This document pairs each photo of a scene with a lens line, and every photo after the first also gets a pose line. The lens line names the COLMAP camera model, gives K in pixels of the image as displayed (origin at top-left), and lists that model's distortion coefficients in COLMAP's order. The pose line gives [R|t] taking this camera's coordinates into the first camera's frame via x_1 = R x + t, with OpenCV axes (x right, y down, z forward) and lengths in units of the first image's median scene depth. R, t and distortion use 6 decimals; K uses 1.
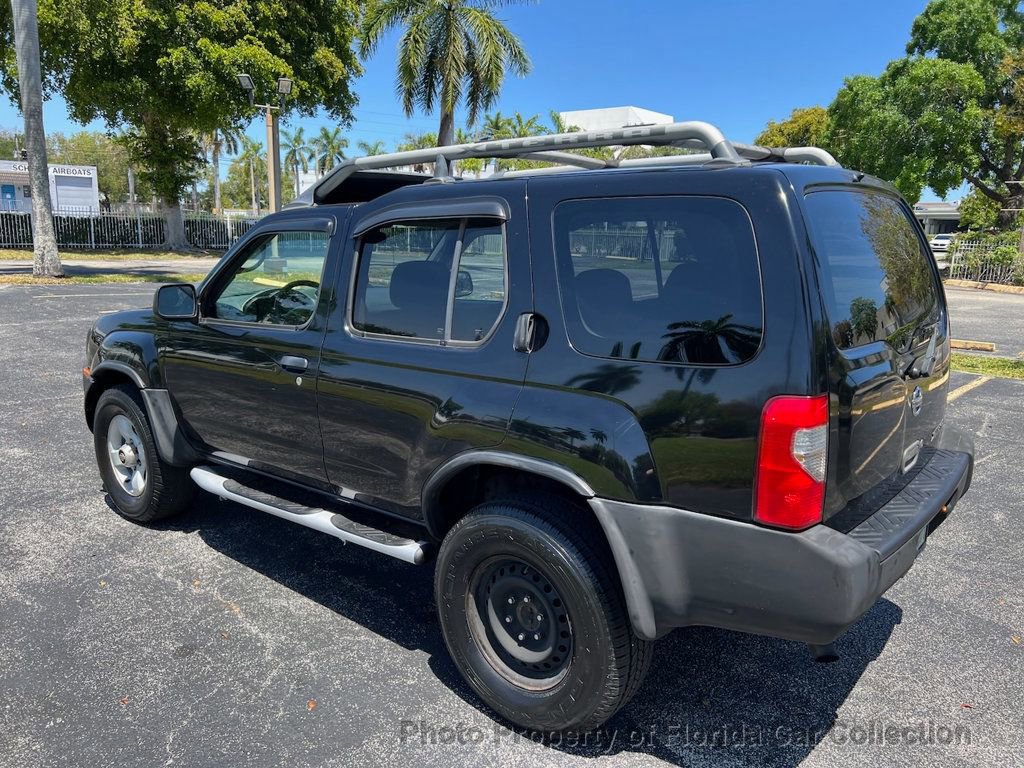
lens RADIAL K [[776.9, 0, 505.8], [0, 776.9, 396.9], [0, 0, 1]] dist [0.037588, -0.039929]
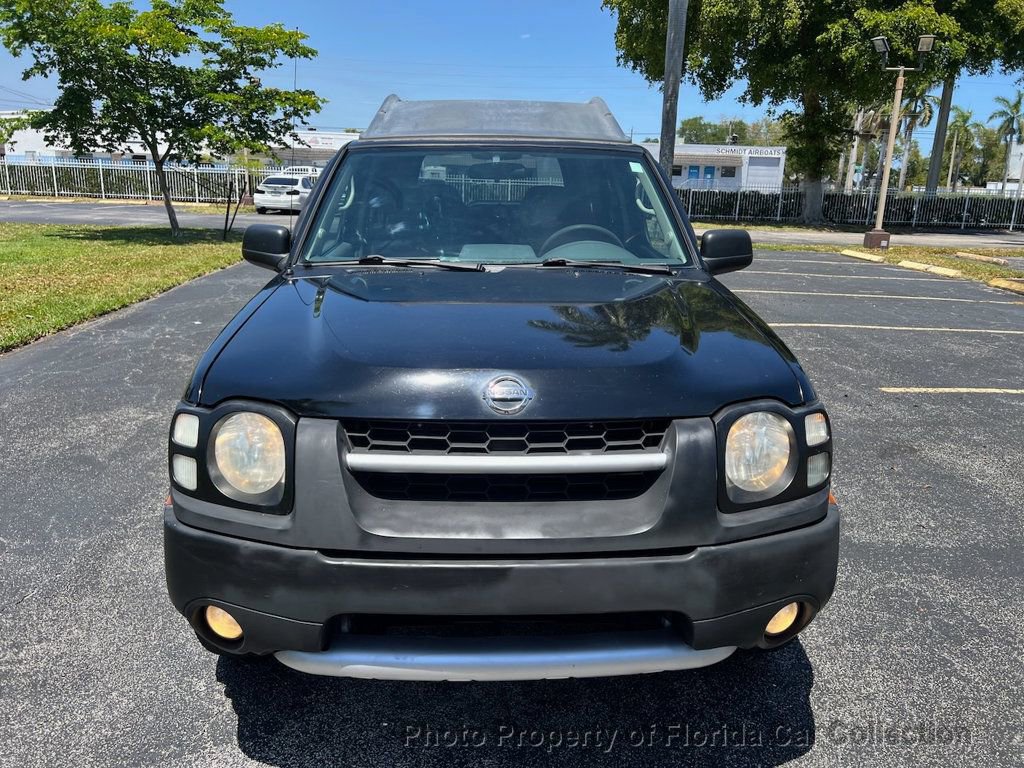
lens RADIAL K [[776.9, 0, 511.1], [0, 776.9, 388.2], [0, 0, 1]] dist [0.037588, -0.039929]
pose [[0.675393, 0.178673, -0.715486, 0.093502], [-0.169124, 0.981875, 0.085548, 0.001898], [0.717803, 0.063227, 0.693370, 0.030026]]
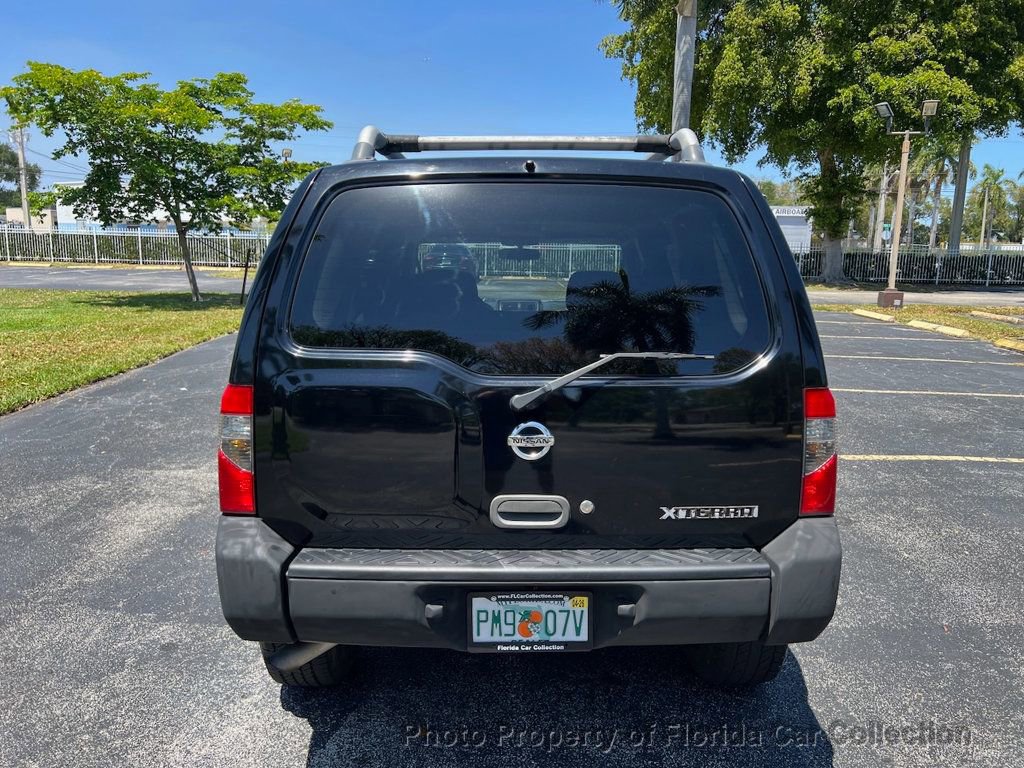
lens RADIAL K [[776.9, 0, 520.7], [0, 776.9, 381.3], [0, 0, 1]] dist [0.037588, -0.039929]
pose [[0.647096, 0.117096, -0.753362, 0.112496], [-0.164739, 0.986267, 0.011796, -0.006150], [0.744397, 0.116475, 0.657500, 0.048164]]
